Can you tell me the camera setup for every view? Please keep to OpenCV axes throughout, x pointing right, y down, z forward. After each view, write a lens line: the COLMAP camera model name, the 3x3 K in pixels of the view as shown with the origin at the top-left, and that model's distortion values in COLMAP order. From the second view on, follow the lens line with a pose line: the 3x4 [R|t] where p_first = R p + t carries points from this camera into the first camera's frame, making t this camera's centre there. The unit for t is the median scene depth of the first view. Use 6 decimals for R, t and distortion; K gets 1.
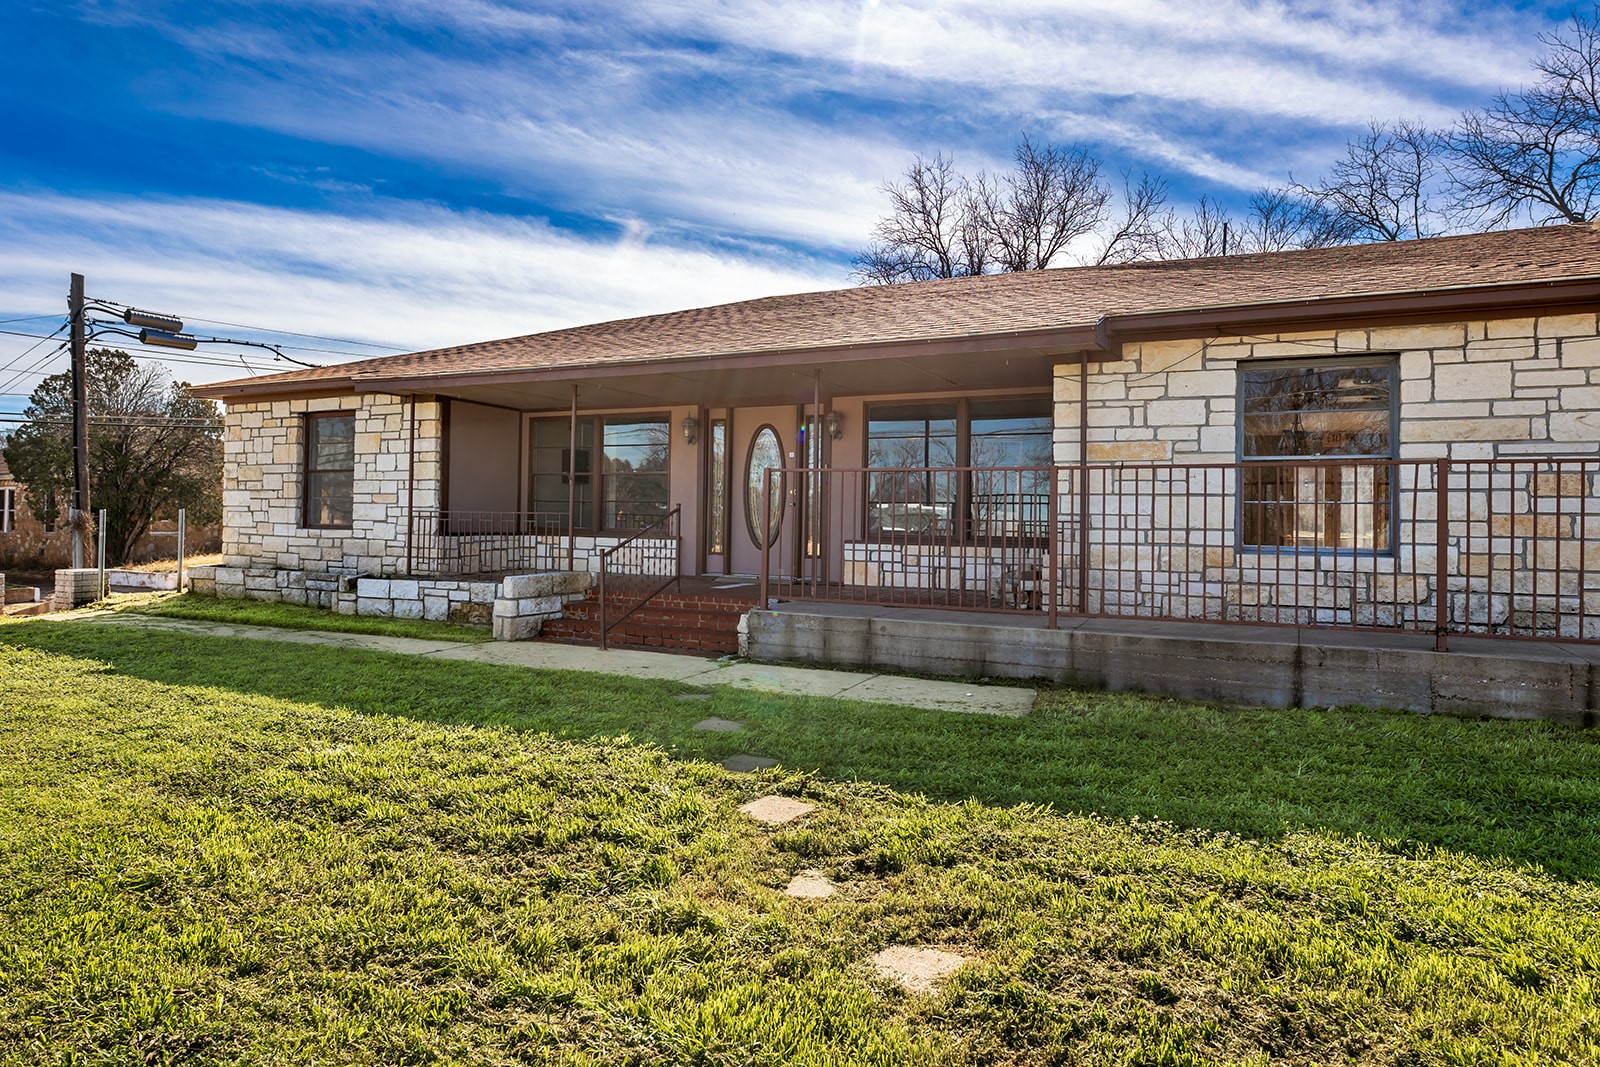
lens RADIAL K [[982.3, 0, 801.2], [0, 982.3, 529.9], [0, 0, 1]] dist [0.001941, -0.002047]
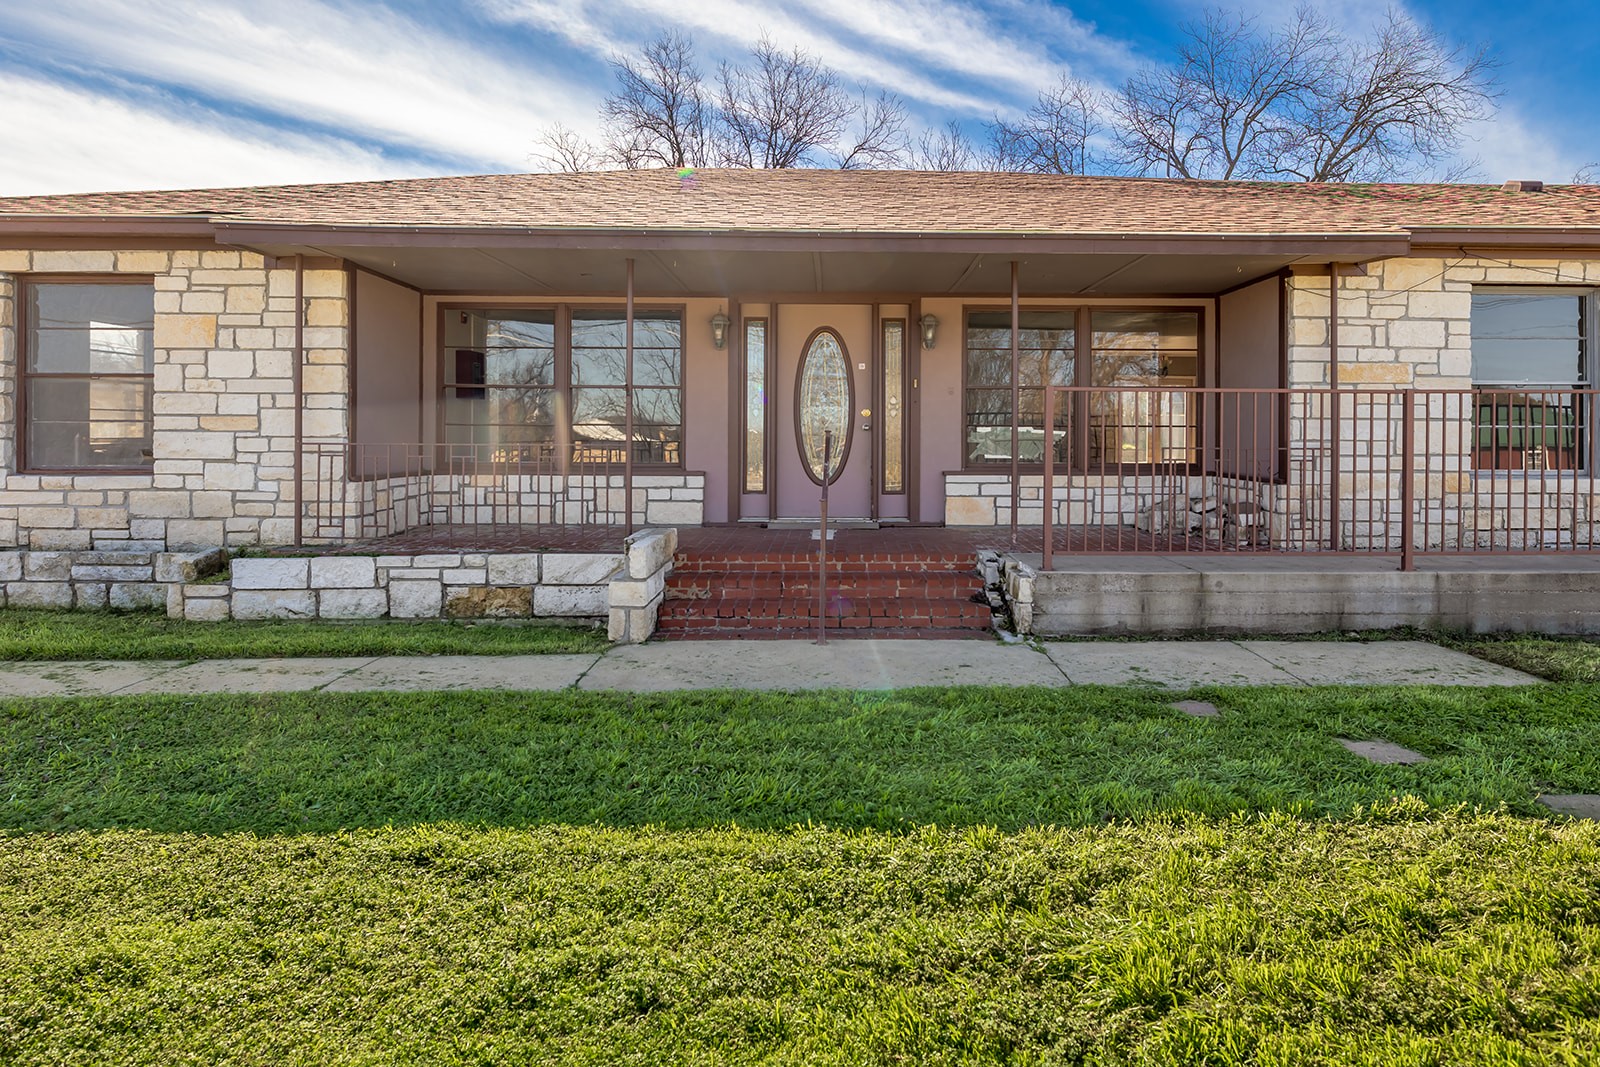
lens RADIAL K [[982.3, 0, 796.0], [0, 982.3, 458.4], [0, 0, 1]] dist [0.001941, -0.002047]
pose [[0.877755, -0.023993, 0.478509, -0.594626], [0.014609, 0.999621, 0.023324, -0.027920], [-0.478887, -0.013482, 0.877773, 0.430737]]
